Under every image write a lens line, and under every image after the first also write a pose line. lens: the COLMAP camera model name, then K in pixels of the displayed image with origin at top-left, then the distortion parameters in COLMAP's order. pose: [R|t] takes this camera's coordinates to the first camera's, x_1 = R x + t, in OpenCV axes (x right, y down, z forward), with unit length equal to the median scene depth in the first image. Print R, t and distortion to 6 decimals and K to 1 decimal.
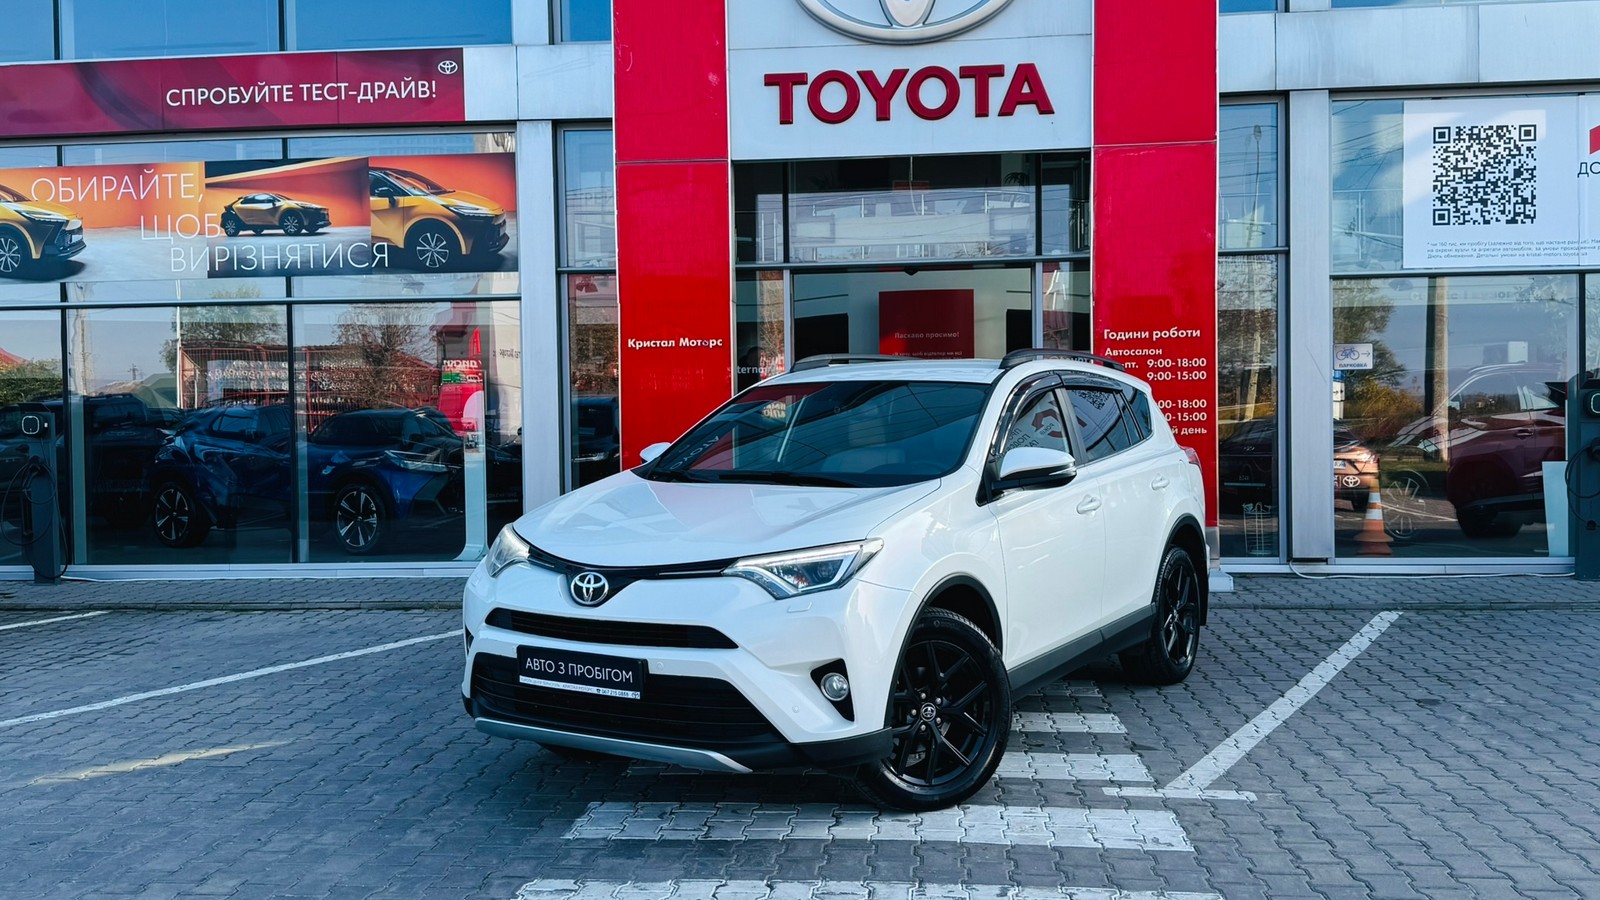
lens RADIAL K [[1427.5, 0, 797.6], [0, 1427.5, 444.9], [0, 0, 1]] dist [0.124986, -0.223137]
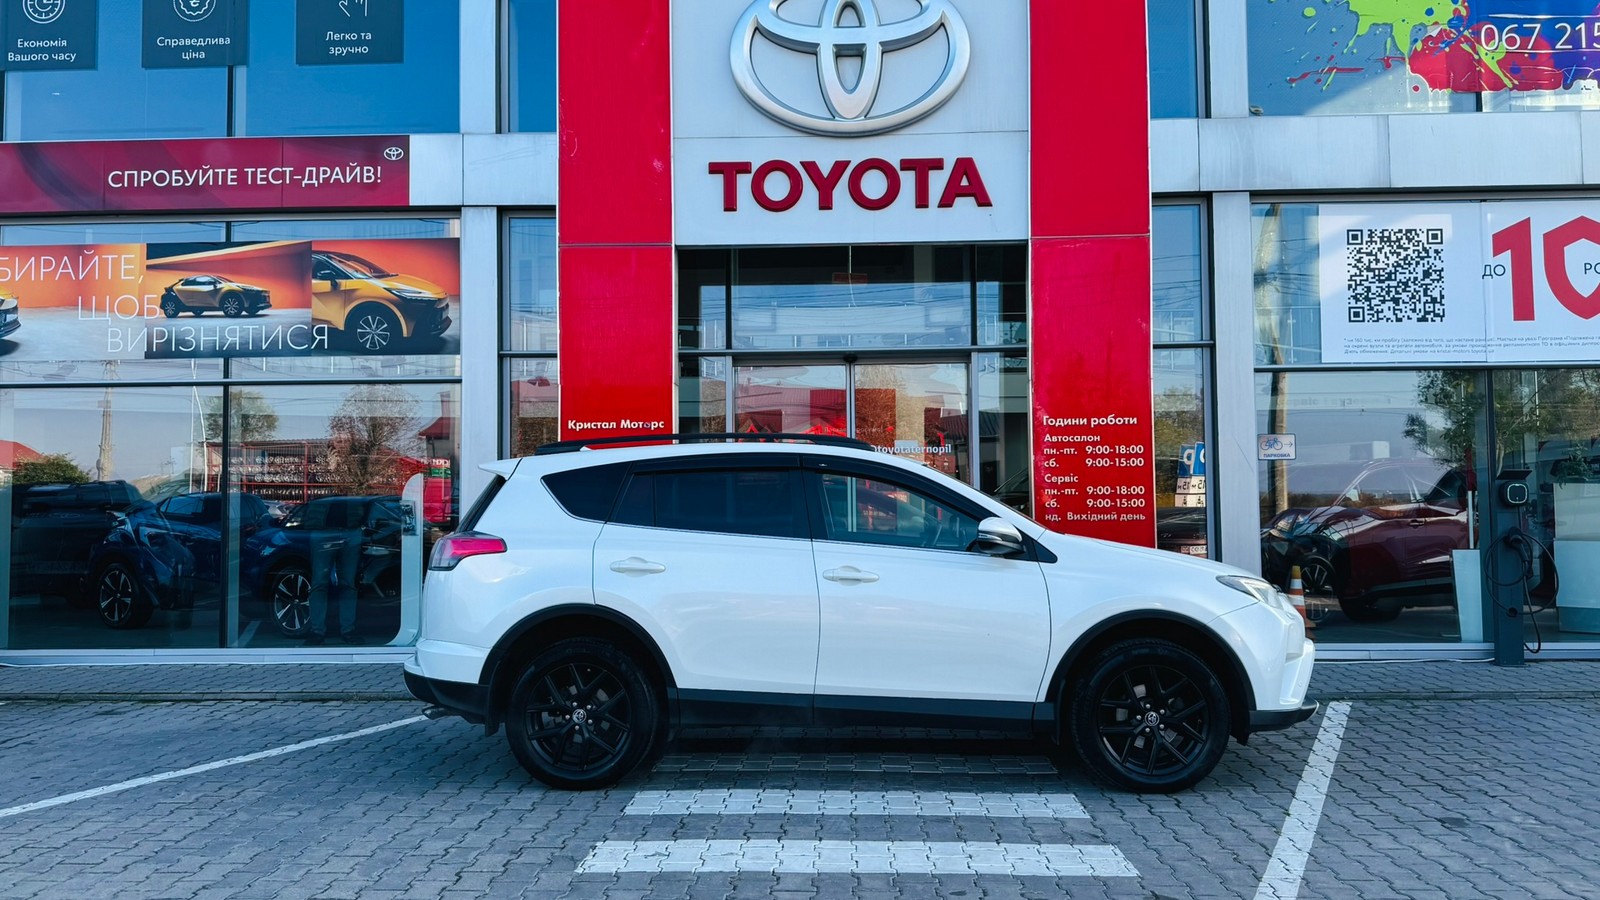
lens RADIAL K [[1191.0, 0, 800.4], [0, 1191.0, 448.1], [0, 0, 1]] dist [0.098491, -0.155000]
pose [[0.998251, 0.009279, 0.058380, -0.005795], [-0.005238, 0.997604, -0.068989, 0.001057], [-0.058880, 0.068563, 0.995908, 0.164578]]
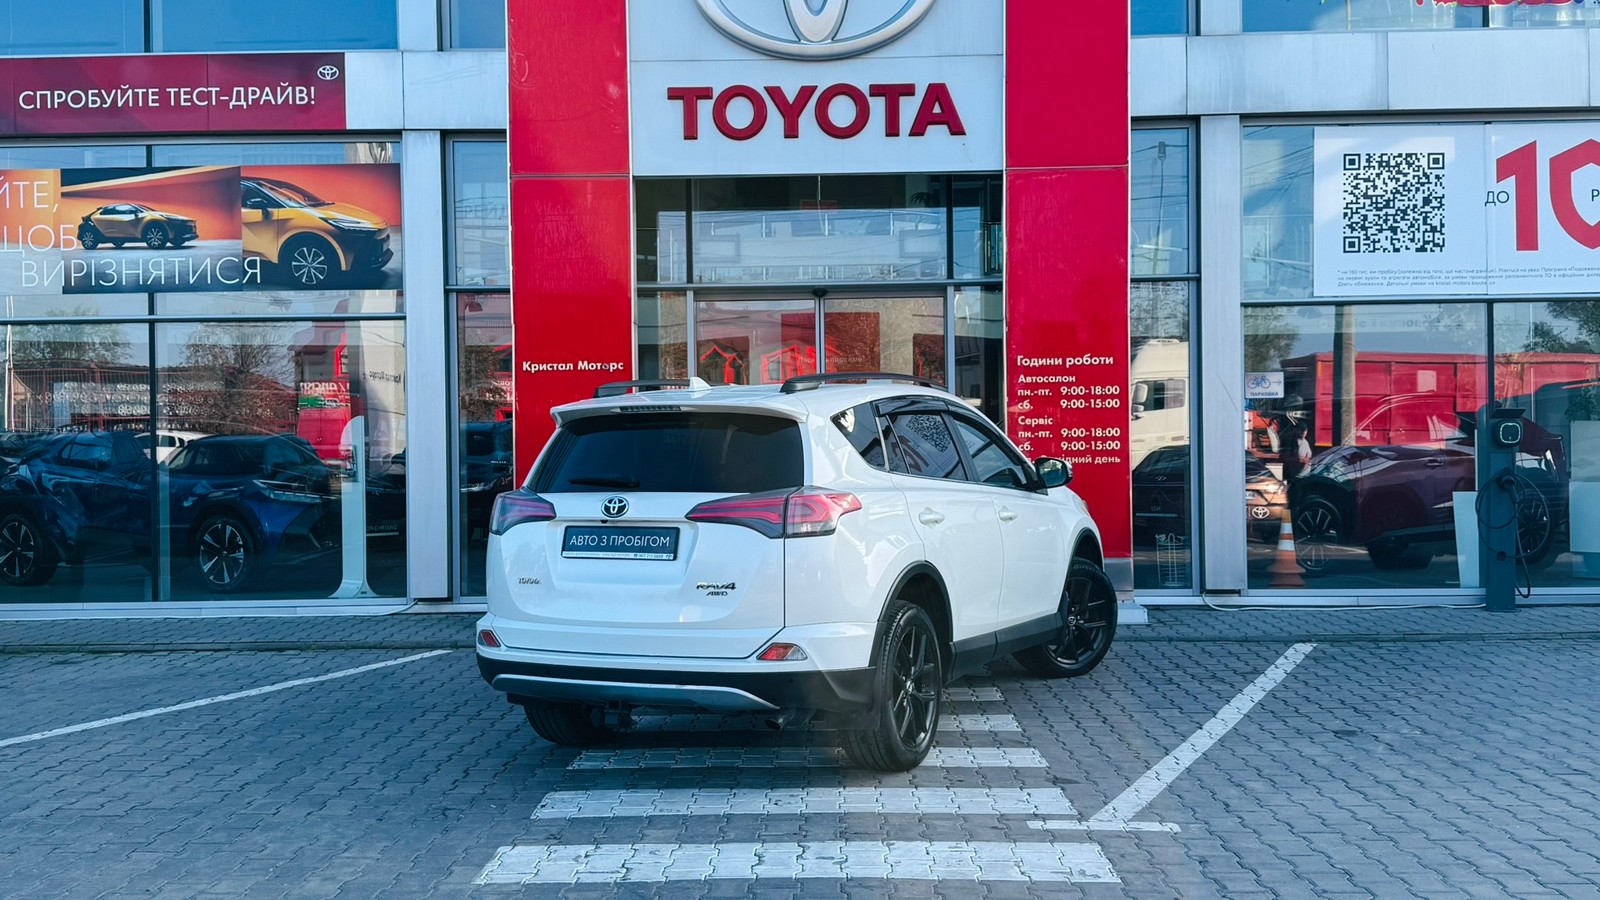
lens RADIAL K [[1509.2, 0, 794.2], [0, 1509.2, 447.1], [0, 0, 1]] dist [0.152475, -0.301465]
pose [[0.997487, 0.002064, 0.070826, -0.009952], [-0.000765, 0.999831, -0.018364, 0.000748], [-0.070852, 0.018263, 0.997320, -0.014665]]
